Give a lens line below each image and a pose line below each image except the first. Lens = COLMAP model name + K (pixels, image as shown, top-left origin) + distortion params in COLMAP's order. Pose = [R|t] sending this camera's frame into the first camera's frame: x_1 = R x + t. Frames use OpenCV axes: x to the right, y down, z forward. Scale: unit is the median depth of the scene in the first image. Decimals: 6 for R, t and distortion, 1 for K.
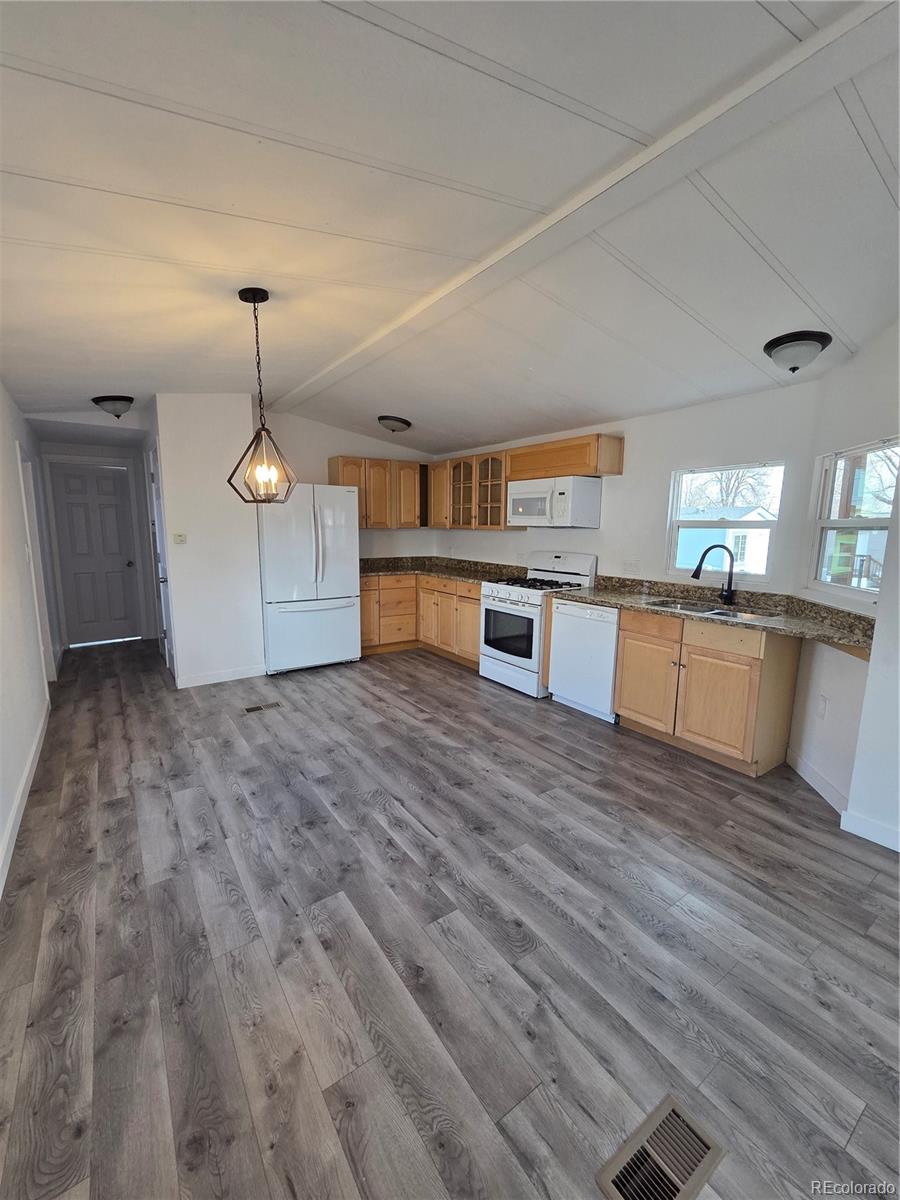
lens RADIAL K [[491.2, 0, 445.4], [0, 491.2, 602.4], [0, 0, 1]] dist [0.002136, 0.000701]
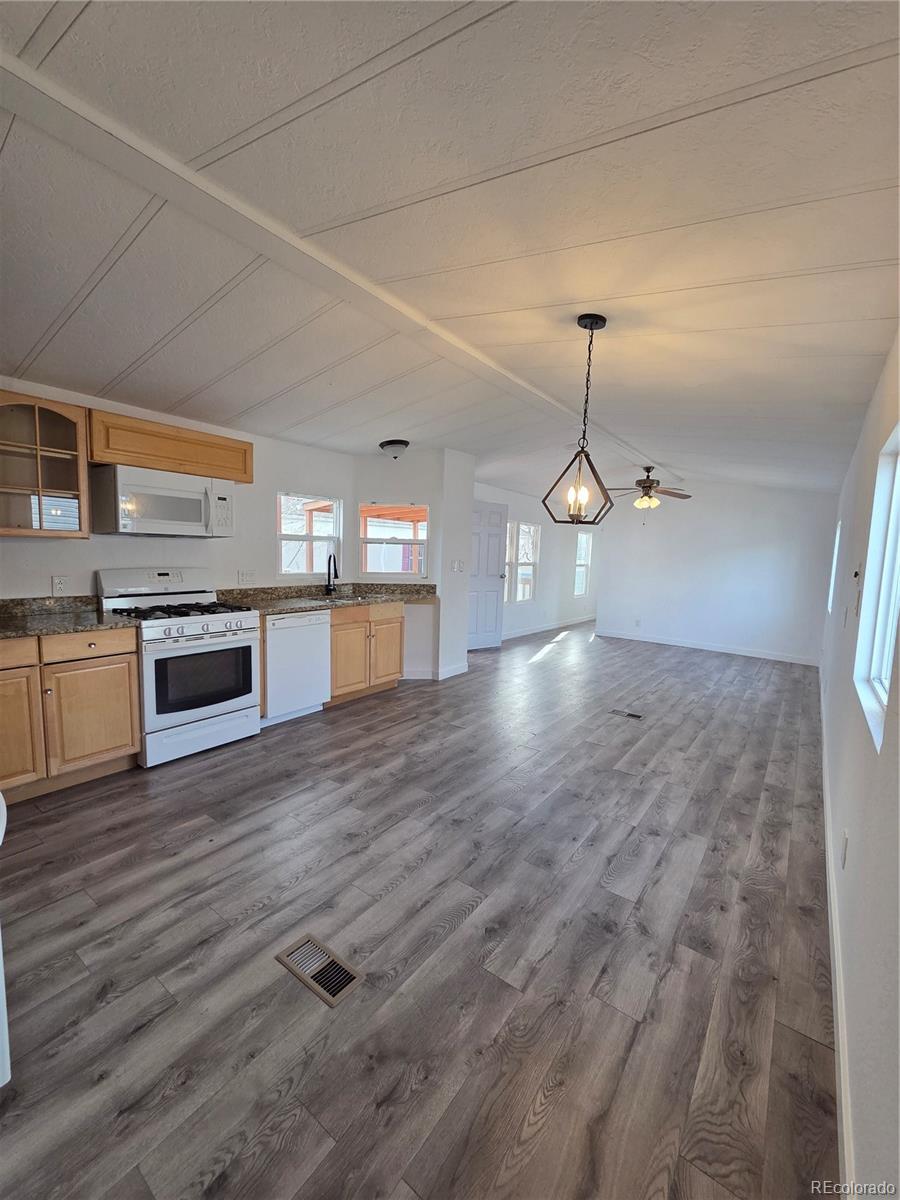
lens RADIAL K [[491.2, 0, 447.4], [0, 491.2, 601.2], [0, 0, 1]] dist [0.002136, 0.000701]
pose [[-0.320219, -0.118052, 0.939959, -0.930984], [0.114201, 0.980159, 0.162006, -0.181250], [-0.940435, 0.159222, -0.300384, 1.184512]]
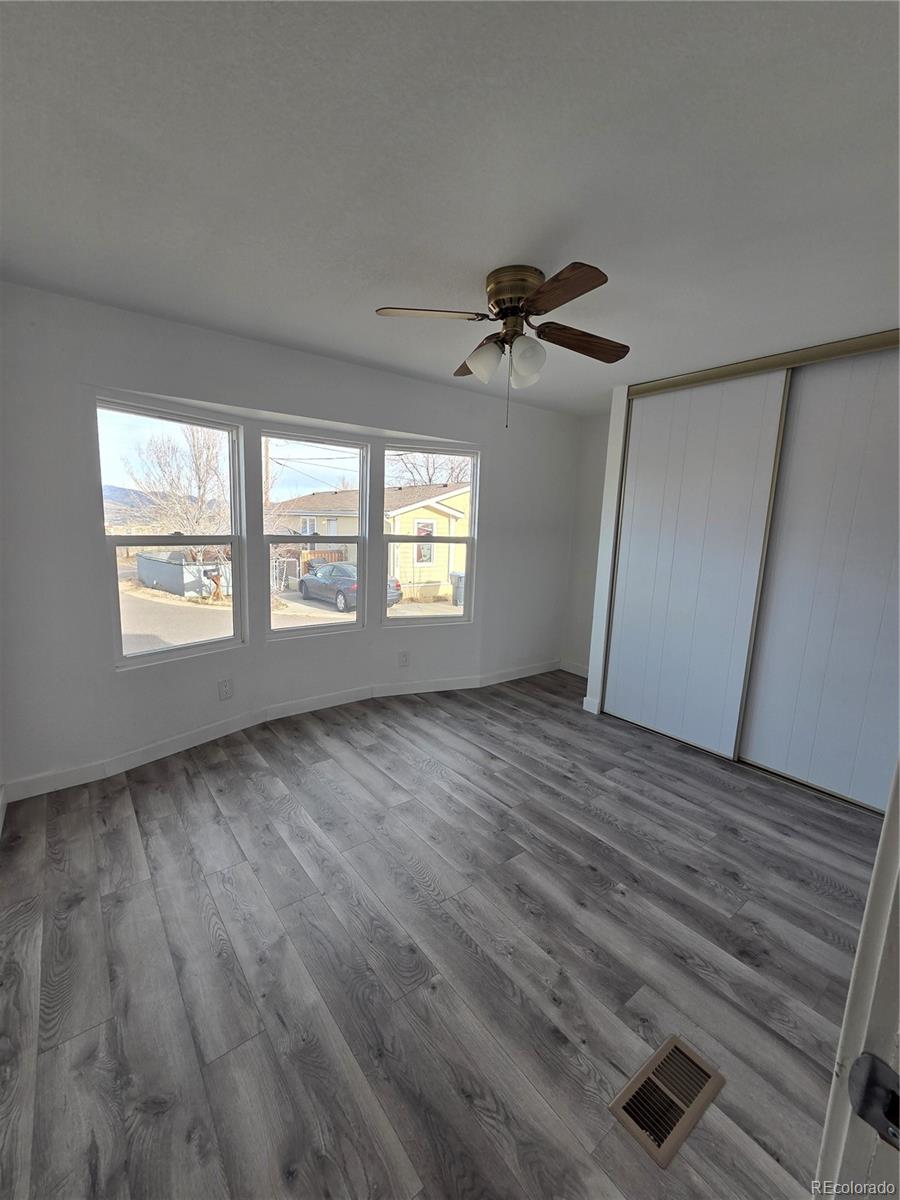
lens RADIAL K [[491.2, 0, 449.0], [0, 491.2, 600.4], [0, 0, 1]] dist [0.002136, 0.000701]
pose [[0.998361, -0.003100, 0.057146, -0.907772], [0.002080, 0.999838, 0.017889, -0.177305], [-0.057192, -0.017741, 0.998206, 1.148007]]
